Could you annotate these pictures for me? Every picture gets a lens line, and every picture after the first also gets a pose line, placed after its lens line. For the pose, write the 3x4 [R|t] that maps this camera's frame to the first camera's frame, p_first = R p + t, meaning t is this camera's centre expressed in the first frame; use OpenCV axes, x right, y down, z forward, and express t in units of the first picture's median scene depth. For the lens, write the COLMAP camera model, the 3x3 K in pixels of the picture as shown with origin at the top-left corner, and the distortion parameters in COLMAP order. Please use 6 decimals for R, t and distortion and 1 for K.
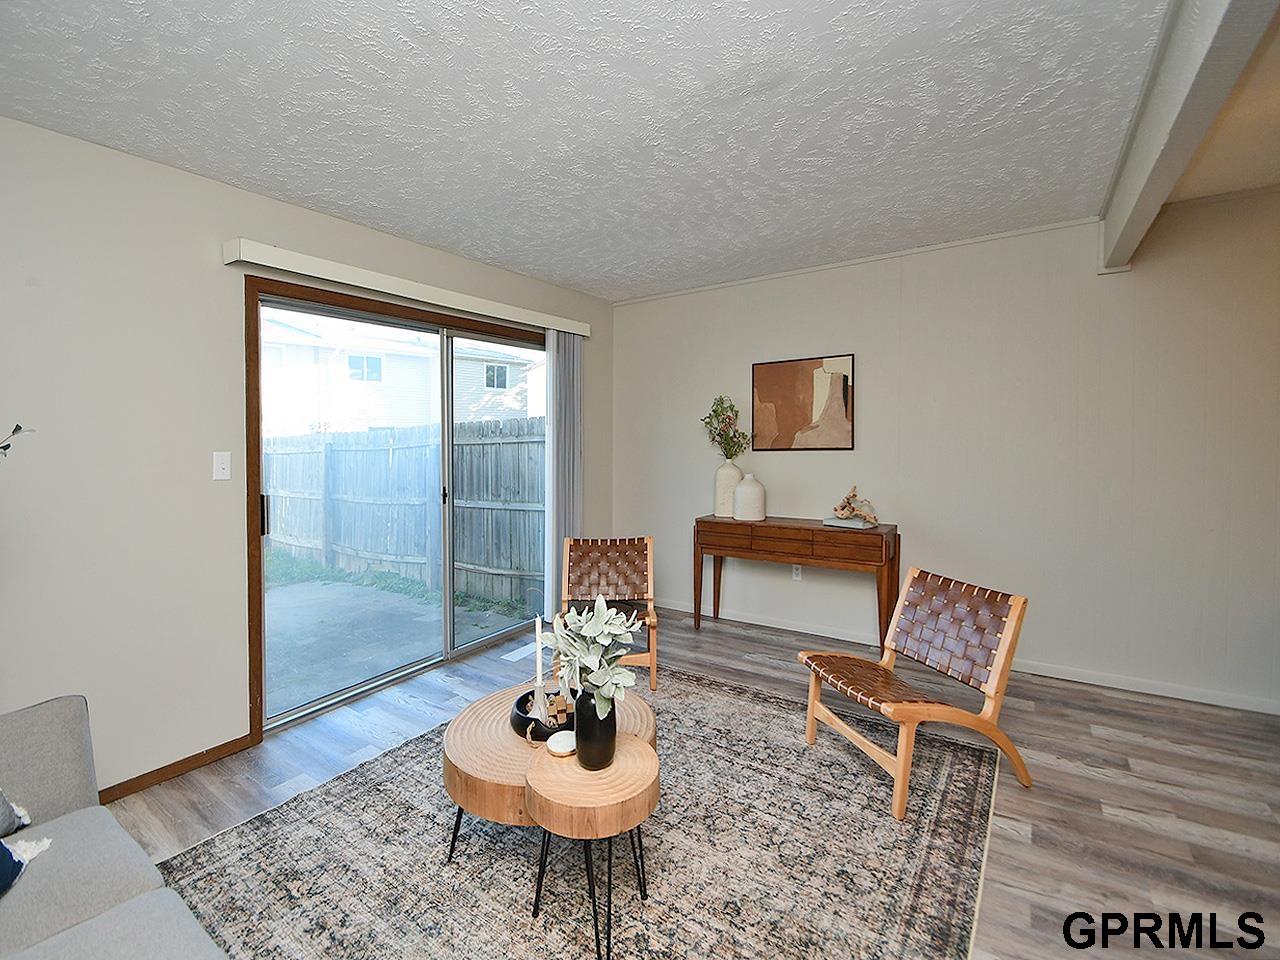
lens RADIAL K [[566.3, 0, 640.0], [0, 566.3, 490.1], [0, 0, 1]] dist [0.016680, -0.019534]
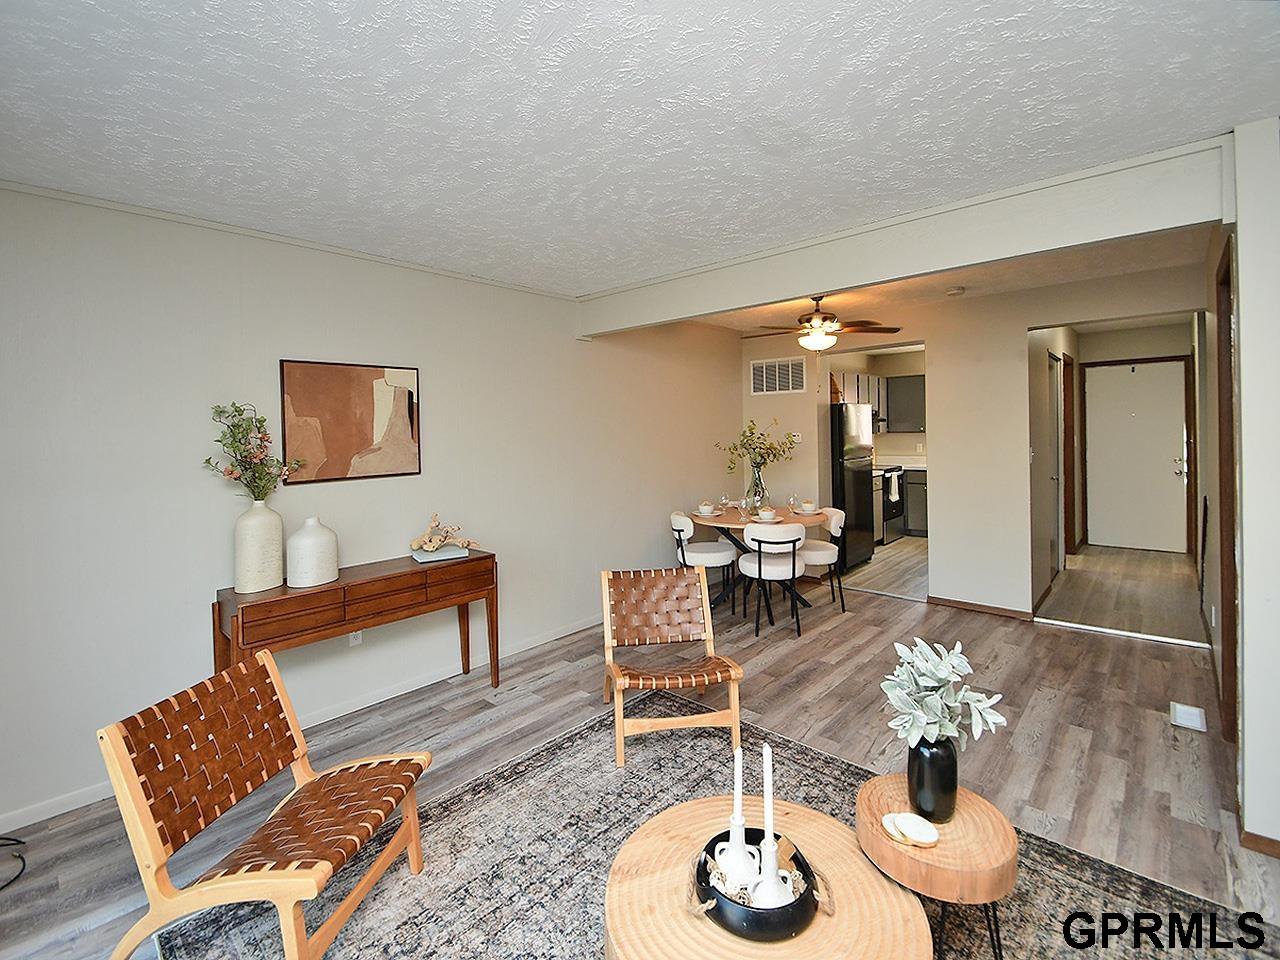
lens RADIAL K [[547.9, 0, 632.4], [0, 547.9, 477.6], [0, 0, 1]] dist [0.016131, -0.011200]
pose [[0.184237, -0.070618, 0.980342, -0.468841], [0.108228, 0.992808, 0.051177, -0.082821], [-0.976905, 0.096672, 0.190554, 0.568598]]
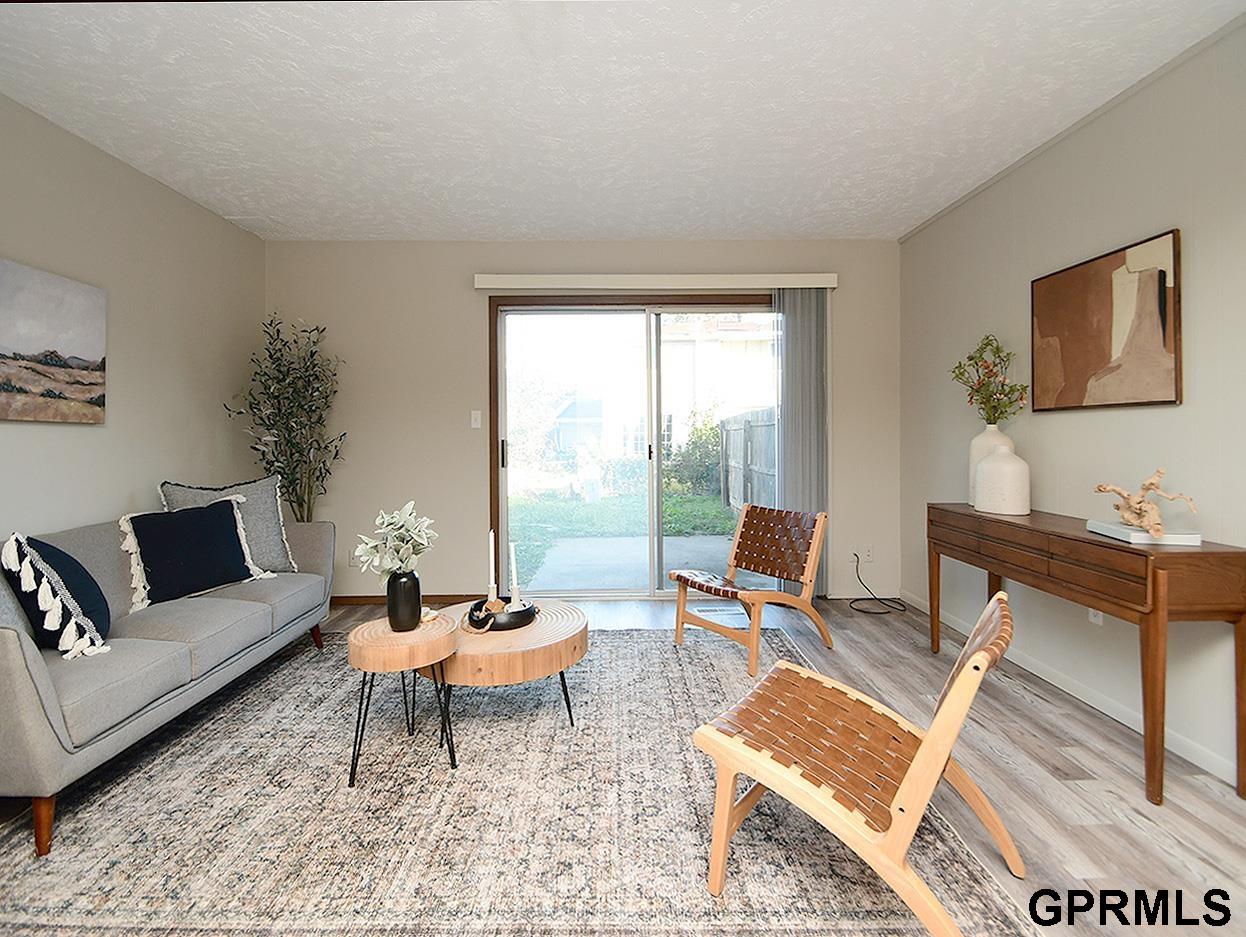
lens RADIAL K [[568.7, 0, 629.6], [0, 568.7, 468.9], [0, 0, 1]] dist [0.017679, -0.014948]
pose [[0.587653, 0.060870, -0.806820, 0.576102], [-0.069621, 0.997272, 0.024530, 0.017204], [0.806112, 0.041756, 0.590288, 0.279943]]
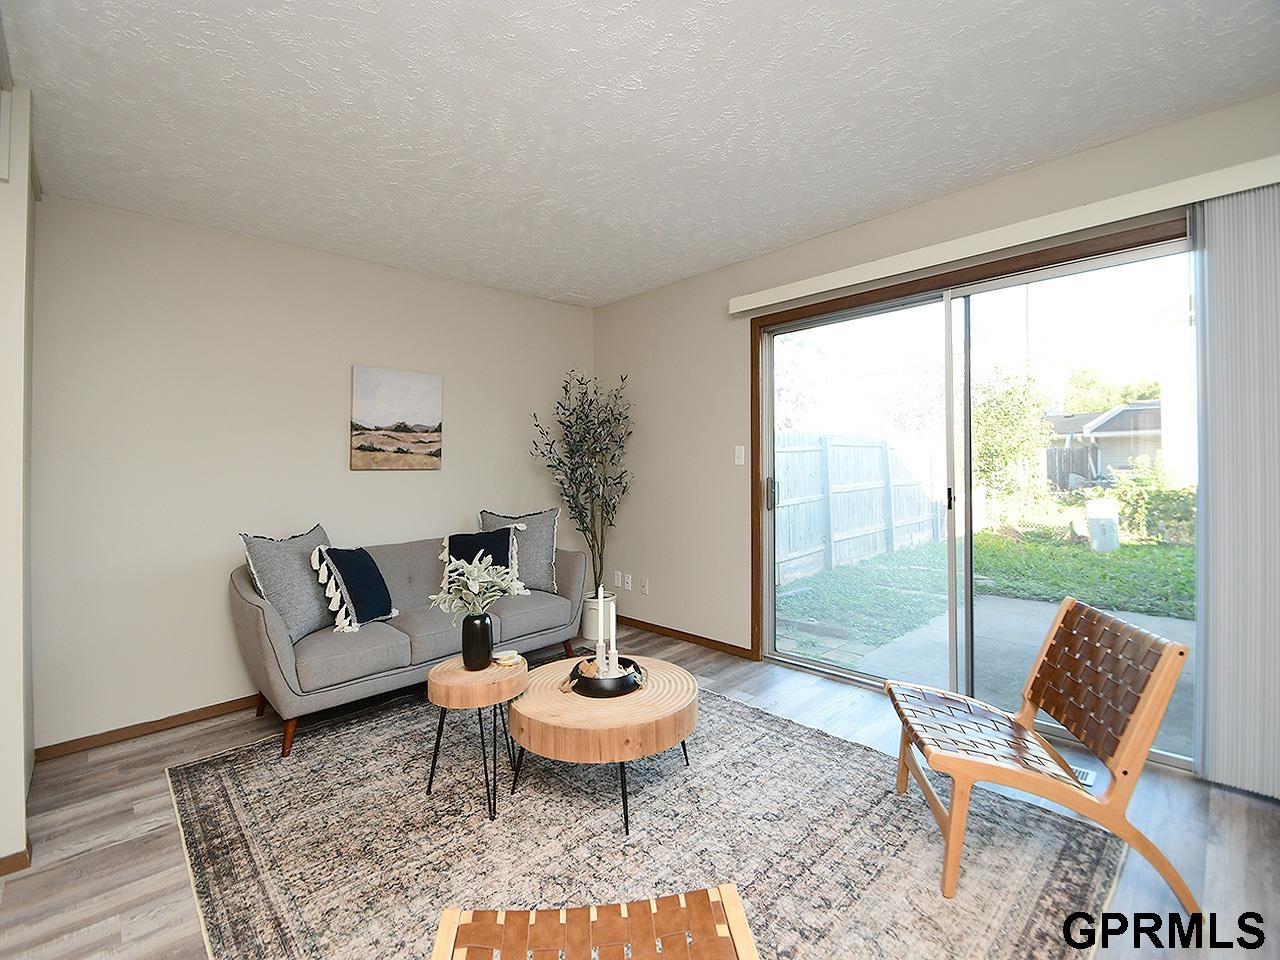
lens RADIAL K [[584.2, 0, 646.7], [0, 584.2, 480.4], [0, 0, 1]] dist [0.017679, -0.014948]
pose [[-0.206698, 0.053973, -0.976915, 0.555200], [-0.057639, 0.996071, 0.067227, -0.049054], [0.976705, 0.070204, -0.202775, 0.757547]]
